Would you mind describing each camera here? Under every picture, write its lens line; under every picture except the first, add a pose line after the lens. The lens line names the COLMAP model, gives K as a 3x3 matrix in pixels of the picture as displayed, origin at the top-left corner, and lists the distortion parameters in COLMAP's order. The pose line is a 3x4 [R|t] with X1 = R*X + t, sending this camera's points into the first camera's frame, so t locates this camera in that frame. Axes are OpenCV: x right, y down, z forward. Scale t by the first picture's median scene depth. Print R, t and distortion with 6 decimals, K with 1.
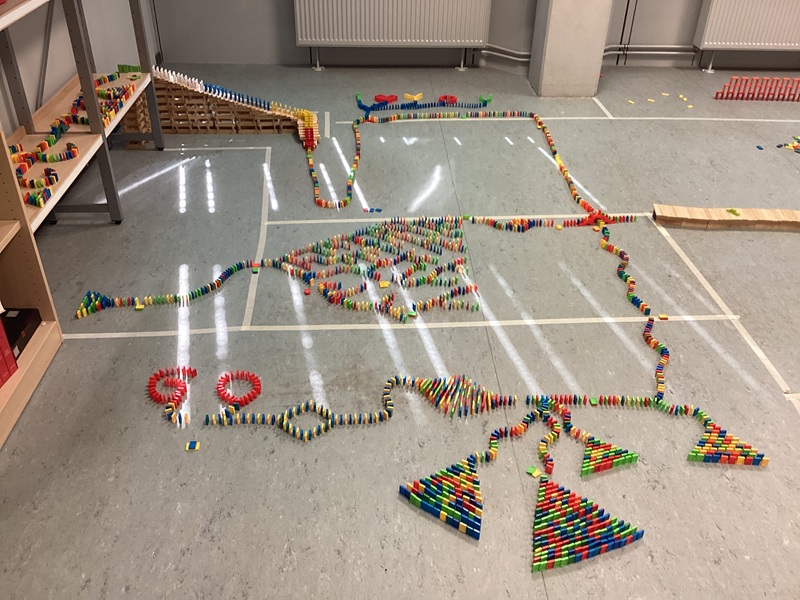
lens RADIAL K [[736.3, 0, 400.0], [0, 736.3, 304.7], [0, 0, 1]] dist [-0.011495, 0.000000]
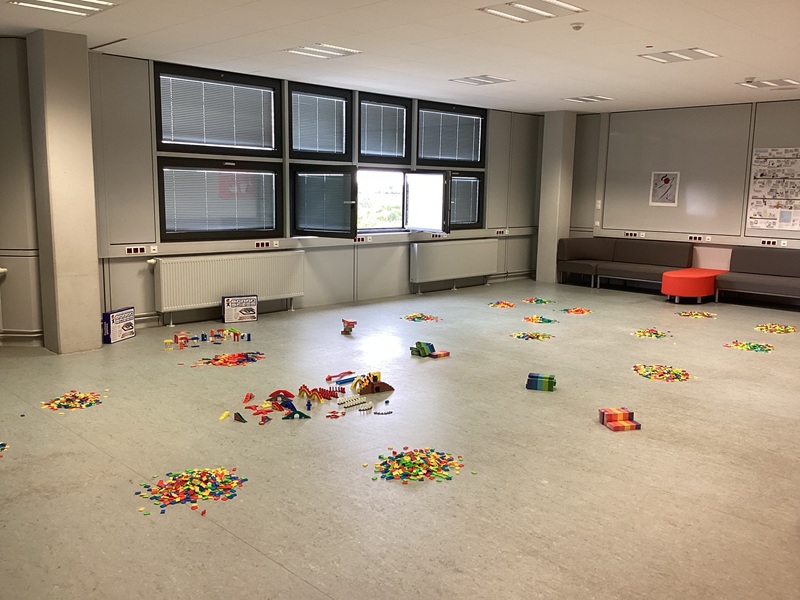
lens RADIAL K [[736.3, 0, 398.0], [0, 736.3, 301.3], [0, 0, 1]] dist [-0.011495, 0.000000]
pose [[0.742204, -0.105073, 0.661886, -0.221136], [0.363923, 0.892520, -0.266398, 0.203765], [-0.562756, 0.438597, 0.700670, -0.326794]]
